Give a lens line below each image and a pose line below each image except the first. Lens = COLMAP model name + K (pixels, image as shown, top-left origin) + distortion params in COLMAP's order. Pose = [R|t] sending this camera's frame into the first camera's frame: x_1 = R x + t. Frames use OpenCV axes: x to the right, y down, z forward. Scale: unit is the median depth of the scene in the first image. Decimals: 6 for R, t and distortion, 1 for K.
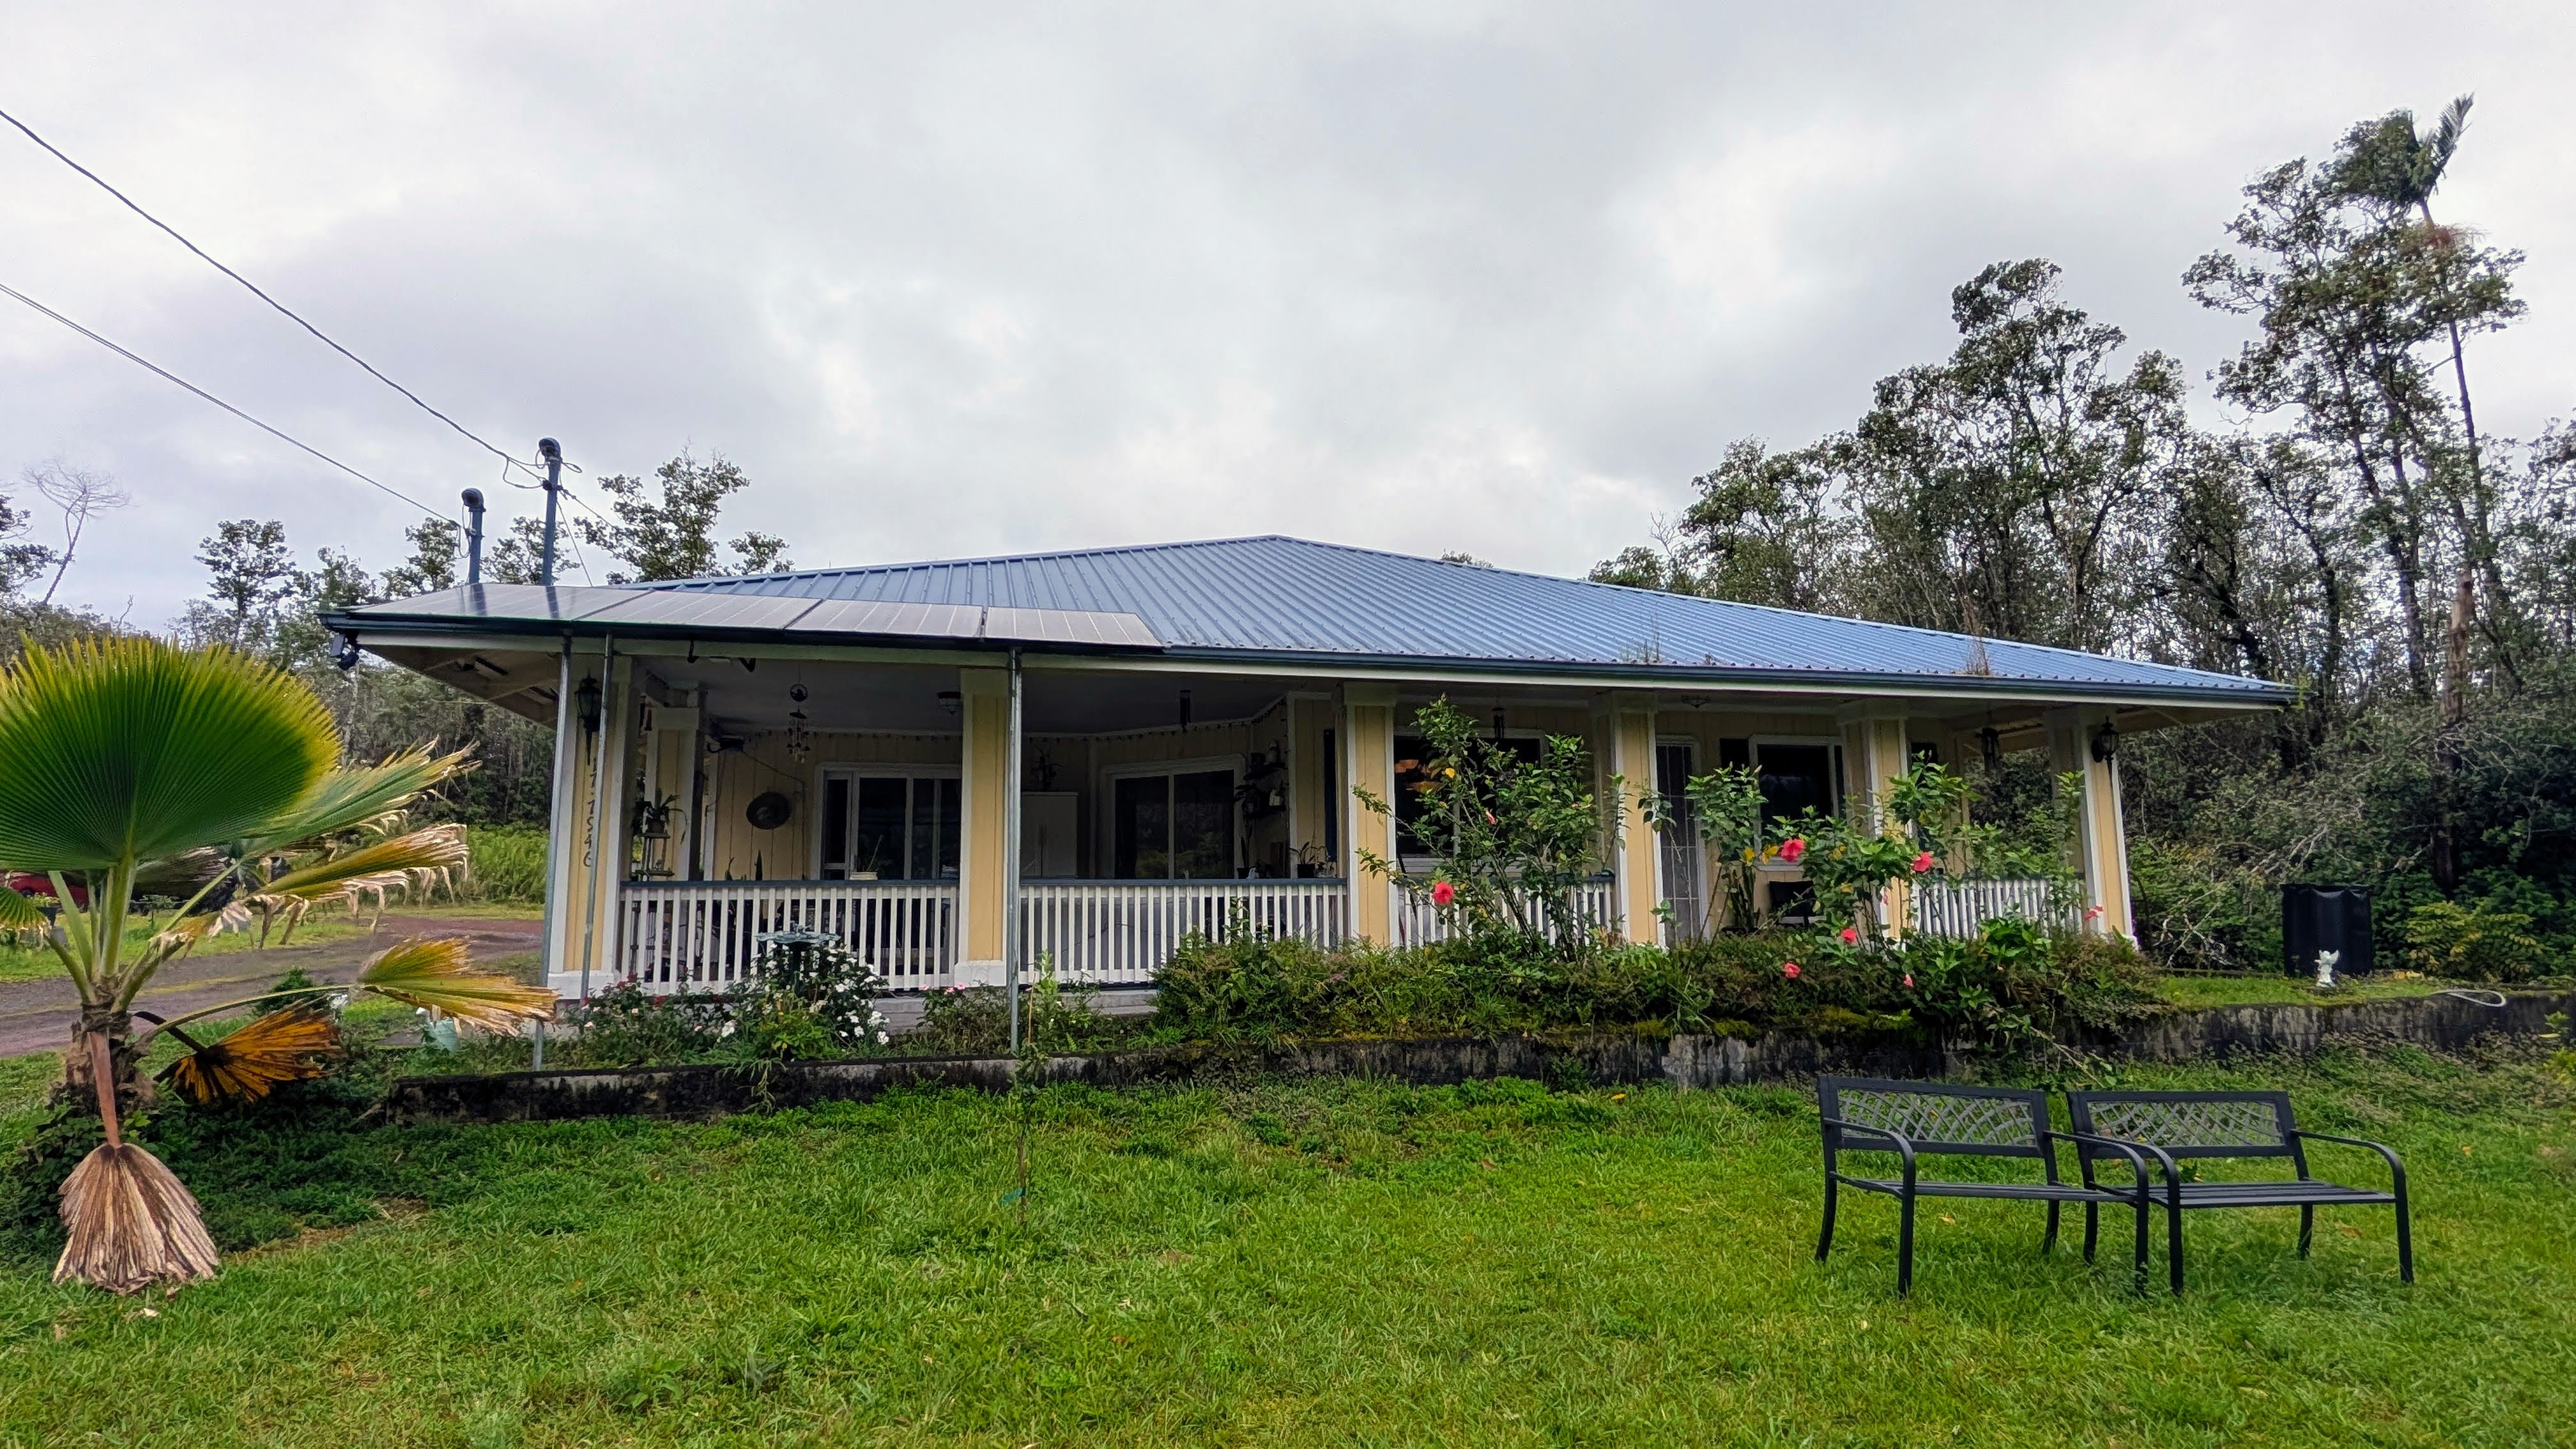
lens RADIAL K [[1221.6, 0, 1289.3], [0, 1221.6, 758.4], [0, 0, 1]] dist [-0.000336, 0.000105]
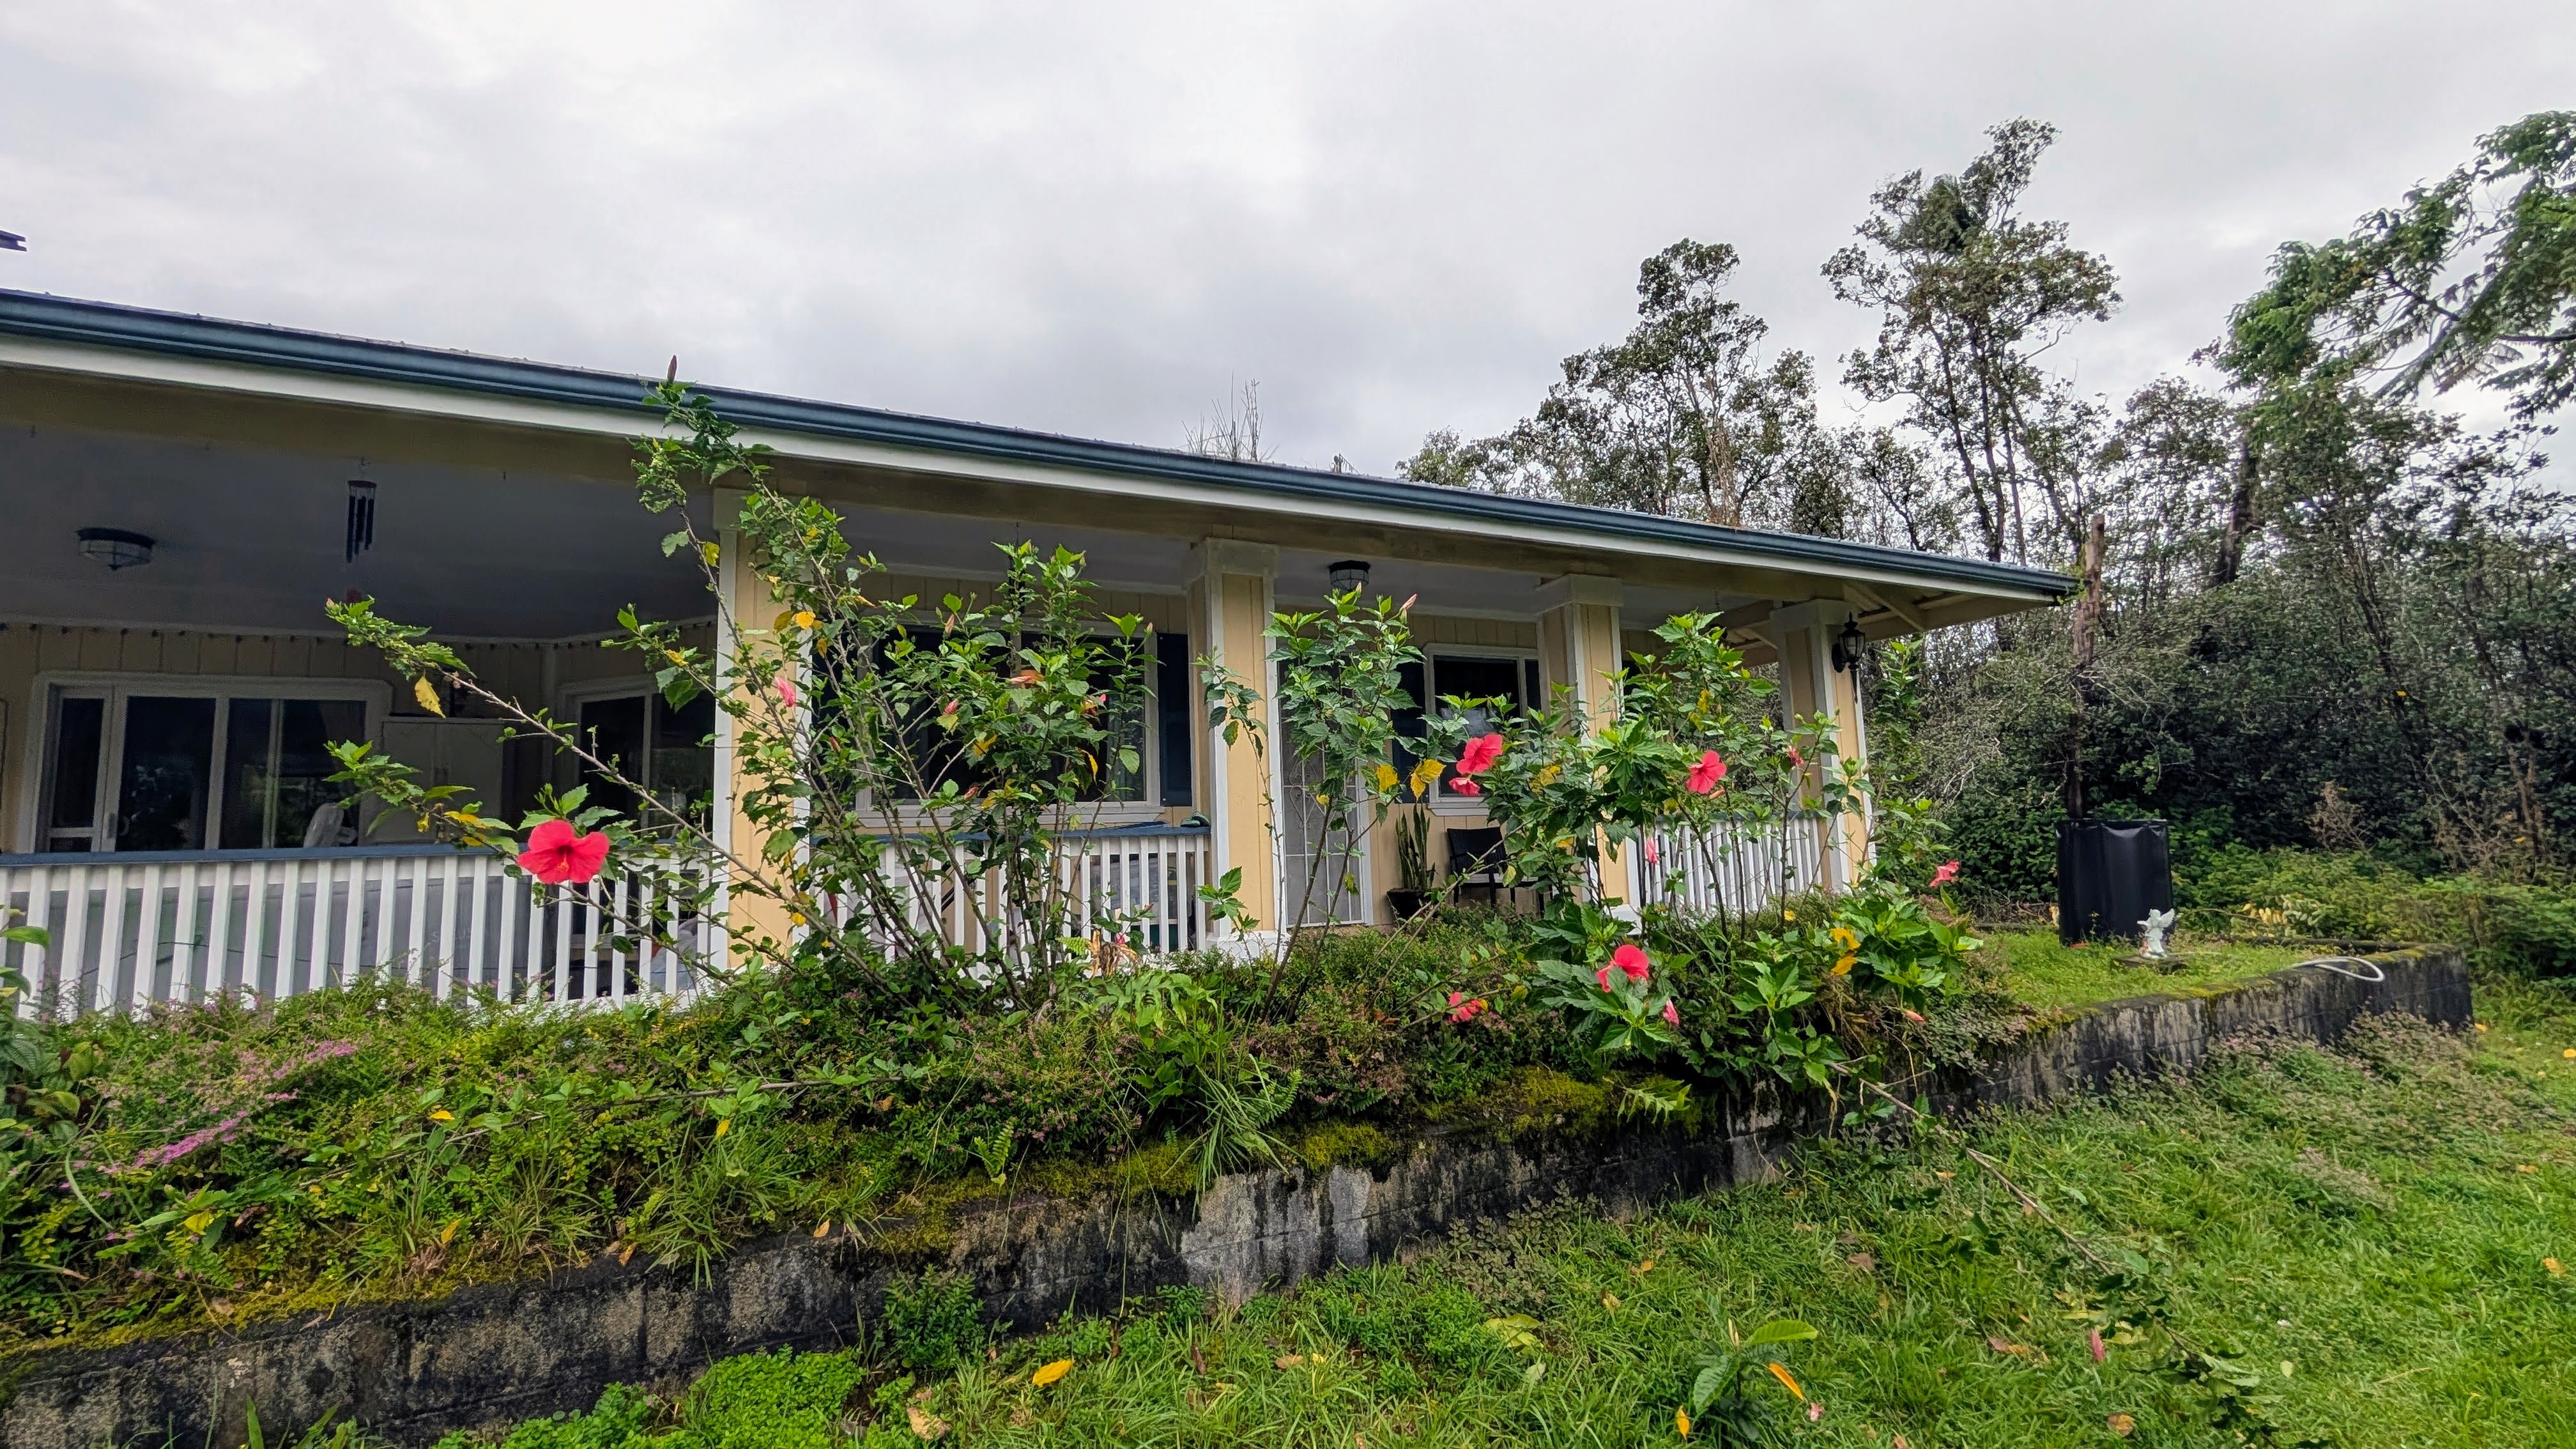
lens RADIAL K [[974.4, 0, 1295.4], [0, 974.4, 741.3], [0, 0, 1]] dist [-0.001210, -0.000013]
pose [[0.980835, -0.001504, 0.194835, 0.245843], [0.000101, 0.999974, 0.007211, 0.056892], [-0.194841, -0.007053, 0.980809, 0.575302]]
